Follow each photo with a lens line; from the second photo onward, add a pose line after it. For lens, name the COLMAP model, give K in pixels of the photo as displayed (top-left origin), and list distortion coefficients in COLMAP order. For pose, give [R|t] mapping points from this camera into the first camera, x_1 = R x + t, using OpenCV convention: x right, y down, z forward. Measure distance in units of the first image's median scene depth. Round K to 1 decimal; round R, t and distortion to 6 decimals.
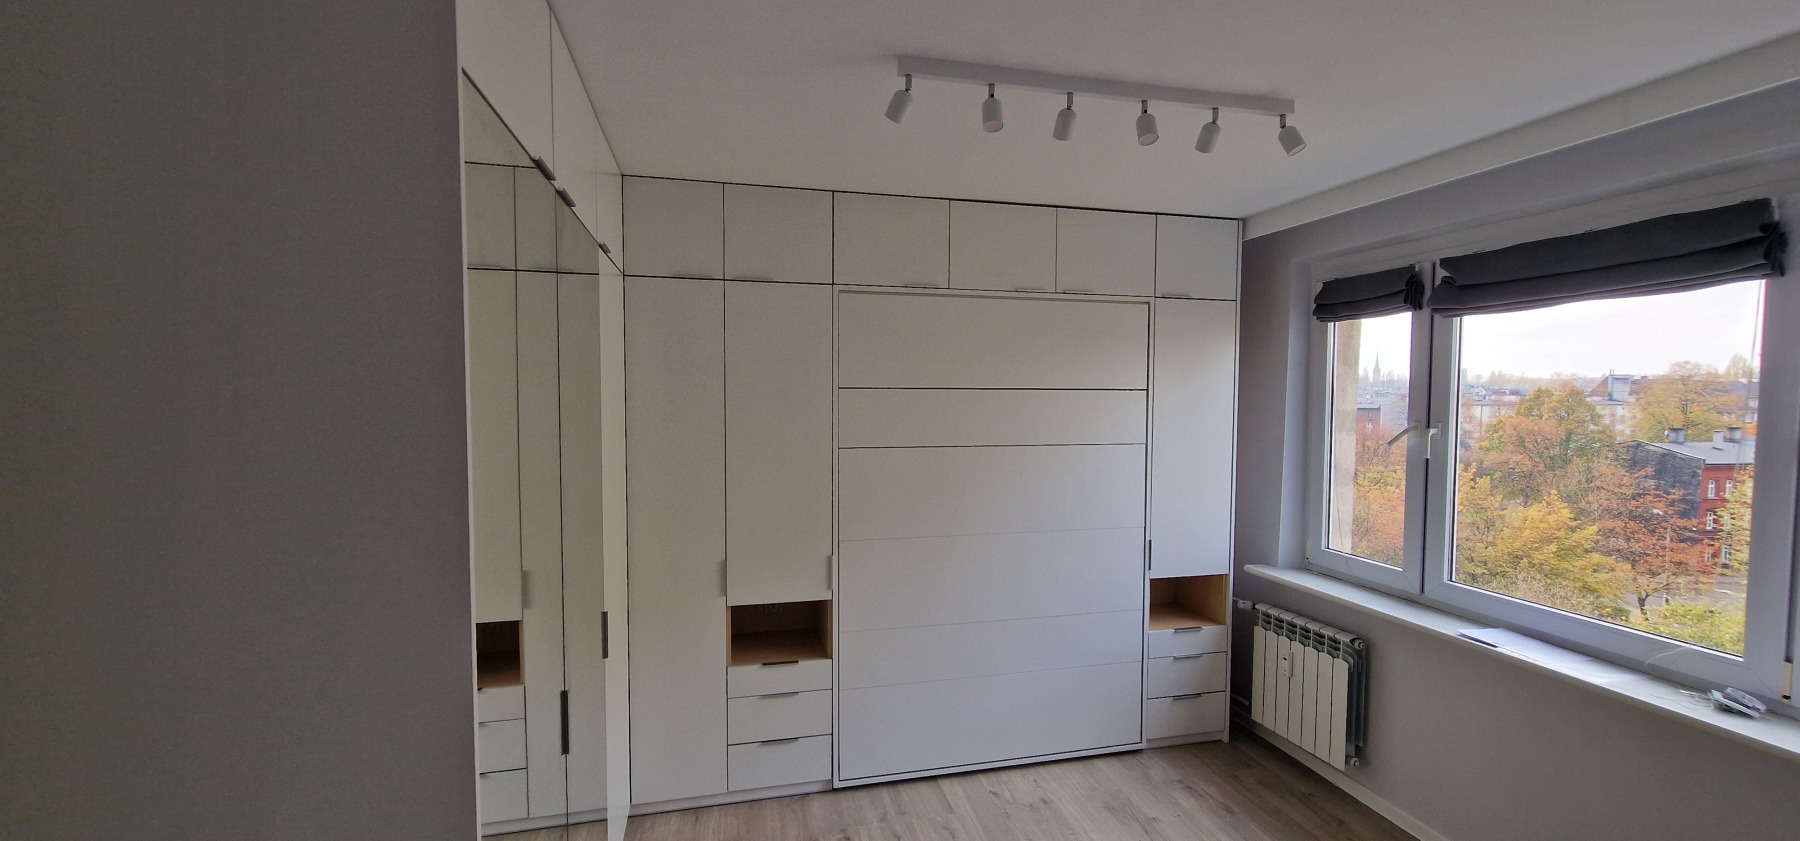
lens RADIAL K [[743.7, 0, 910.6], [0, 743.7, 426.0], [0, 0, 1]] dist [0.001794, -0.001151]
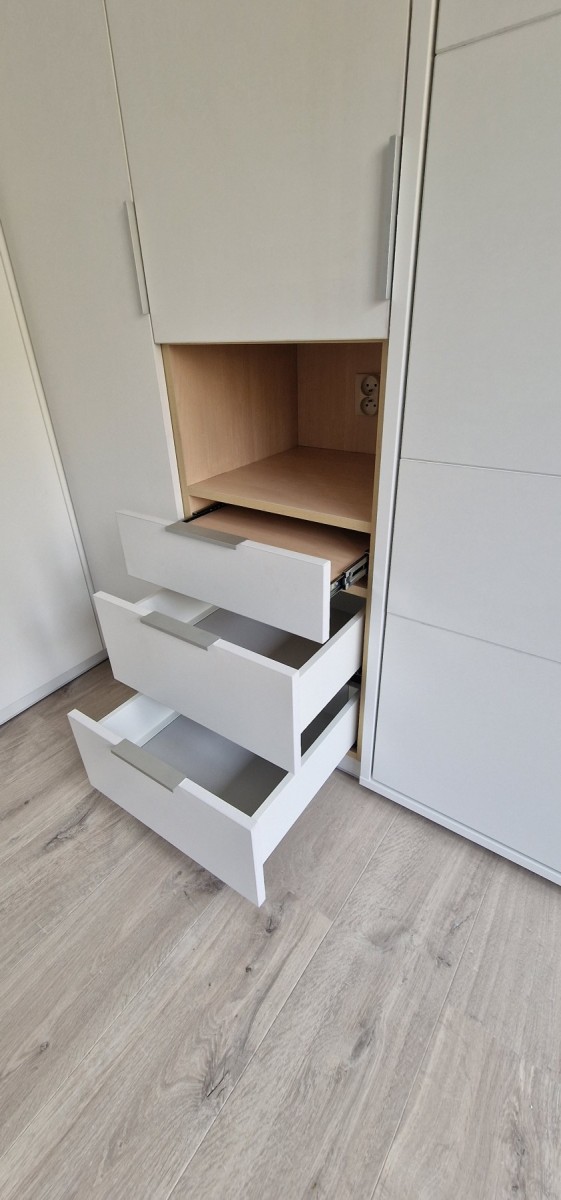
lens RADIAL K [[495.8, 0, 274.9], [0, 495.8, 603.8], [0, 0, 1]] dist [0.001794, -0.001151]
pose [[0.629602, 0.352375, -0.692412, 0.039519], [0.018834, 0.884044, 0.467024, 0.206038], [0.776690, -0.307080, 0.549959, 0.727133]]
